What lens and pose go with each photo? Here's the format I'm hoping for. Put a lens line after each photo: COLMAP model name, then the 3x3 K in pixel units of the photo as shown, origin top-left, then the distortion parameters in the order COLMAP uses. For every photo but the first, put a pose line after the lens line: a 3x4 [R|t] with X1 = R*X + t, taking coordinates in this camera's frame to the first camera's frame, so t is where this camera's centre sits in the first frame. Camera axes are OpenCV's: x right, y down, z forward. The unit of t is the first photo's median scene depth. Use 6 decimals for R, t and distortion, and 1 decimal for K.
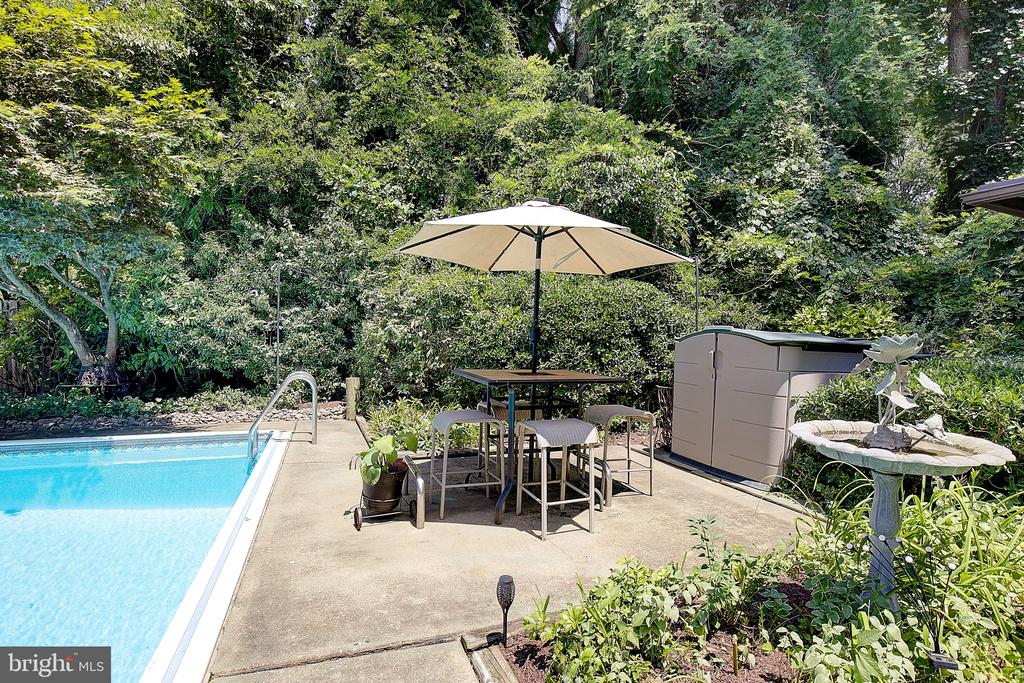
lens RADIAL K [[492.5, 0, 523.1], [0, 492.5, 347.5], [0, 0, 1]] dist [-0.044998, 0.012560]
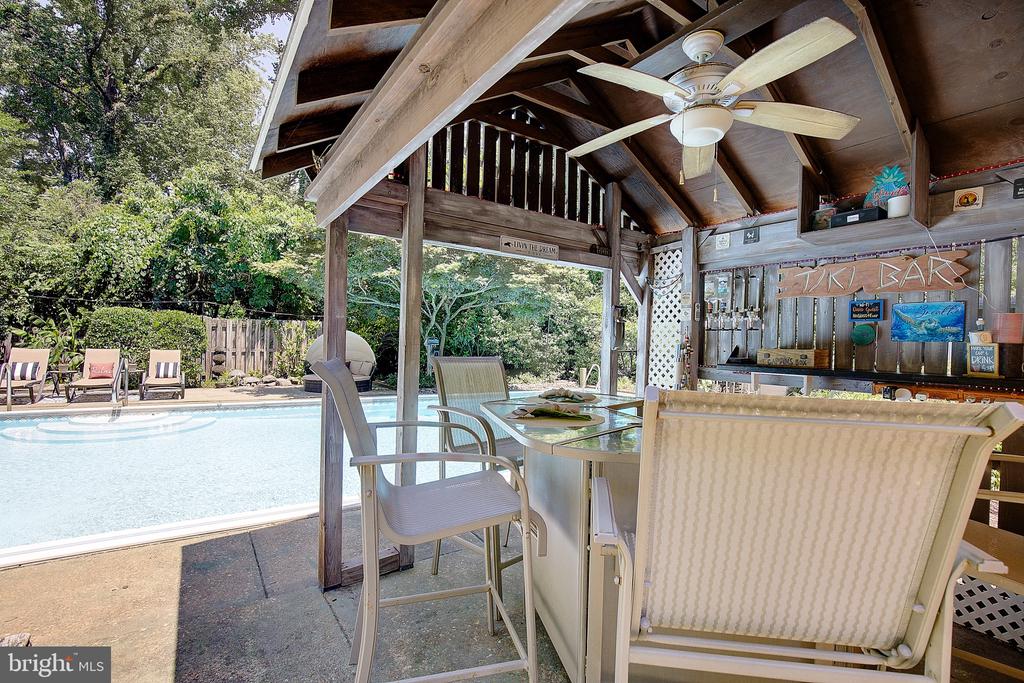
lens RADIAL K [[470.6, 0, 512.0], [0, 470.6, 341.5], [0, 0, 1]] dist [-0.014577, -0.000280]
pose [[0.973914, 0.017456, 0.226246, -1.034708], [-0.012652, 0.999663, -0.022664, -0.003718], [-0.226566, 0.019210, 0.973806, -0.856489]]
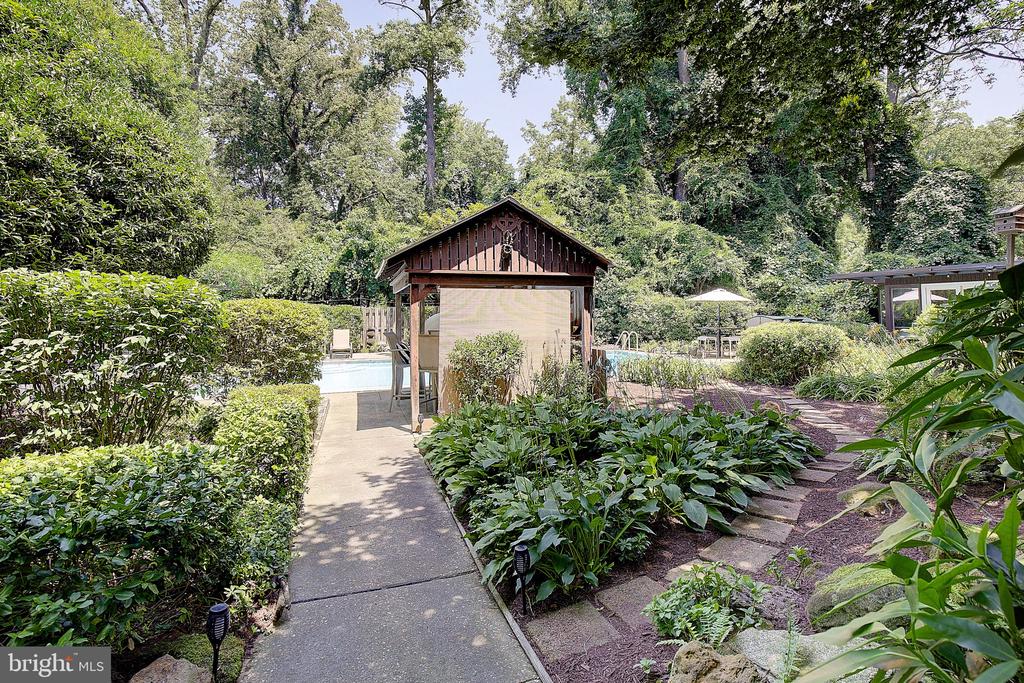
lens RADIAL K [[496.6, 0, 525.0], [0, 496.6, 285.1], [0, 0, 1]] dist [-0.019210, 0.000036]
pose [[0.999244, -0.022105, -0.031988, -0.745876], [0.019505, 0.996649, -0.079441, -0.003051], [0.033637, 0.078757, 0.996326, -1.666762]]
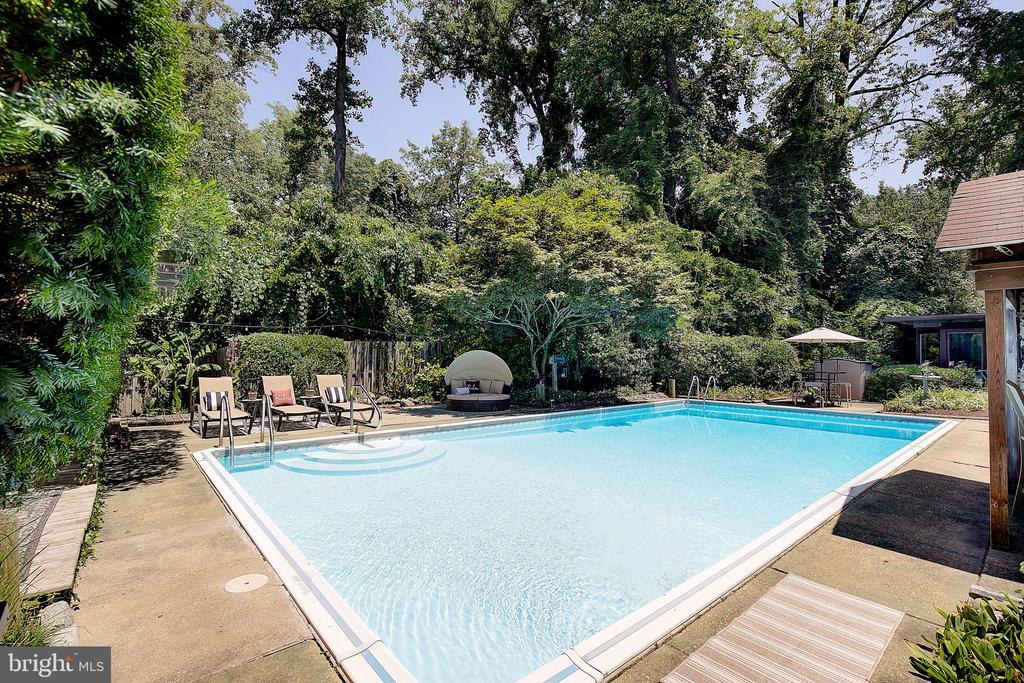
lens RADIAL K [[470.6, 0, 512.0], [0, 470.6, 341.5], [0, 0, 1]] dist [-0.014577, -0.000280]
pose [[0.942430, 0.002117, 0.334397, -1.659751], [0.015168, 0.998680, -0.049071, -0.018544], [-0.334059, 0.051318, 0.941154, -0.770241]]
